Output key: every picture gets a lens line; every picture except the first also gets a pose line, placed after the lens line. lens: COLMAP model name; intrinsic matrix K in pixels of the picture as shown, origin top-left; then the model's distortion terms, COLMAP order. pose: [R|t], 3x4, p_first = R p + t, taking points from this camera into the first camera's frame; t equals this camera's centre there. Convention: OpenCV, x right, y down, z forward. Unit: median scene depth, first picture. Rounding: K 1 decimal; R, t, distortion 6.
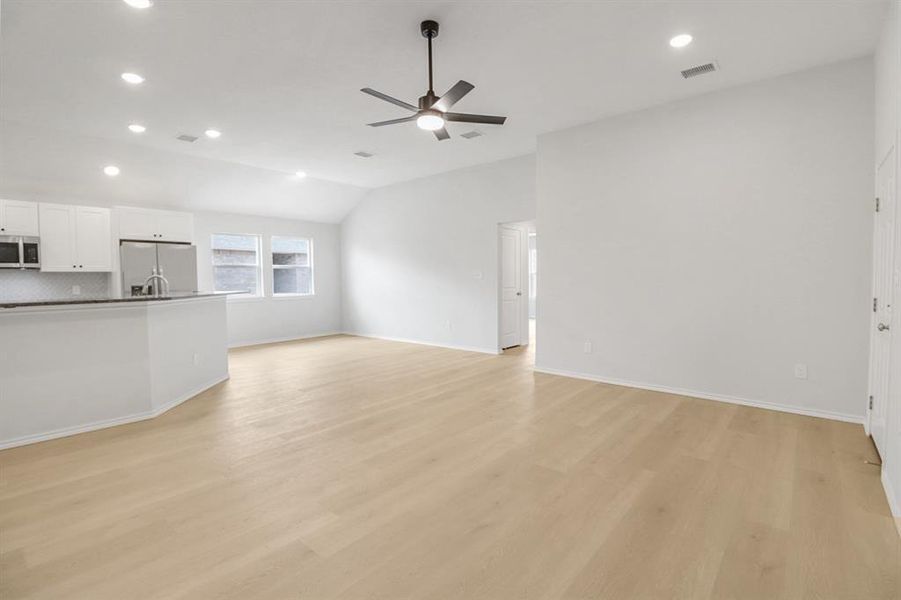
lens RADIAL K [[410.0, 0, 454.3], [0, 410.0, 298.9], [0, 0, 1]] dist [0.000168, -0.000132]
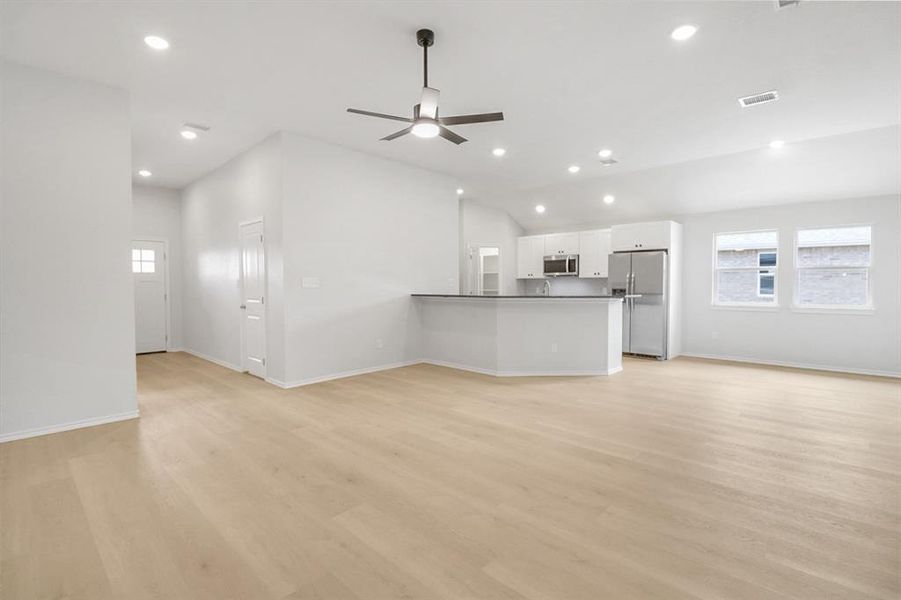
lens RADIAL K [[410.0, 0, 453.2], [0, 410.0, 296.5], [0, 0, 1]] dist [0.000168, -0.000132]
pose [[-0.011816, 0.042016, -0.999047, 0.476477], [-0.054361, 0.997612, 0.042598, -0.034847], [0.998451, 0.054812, -0.009504, 0.539633]]
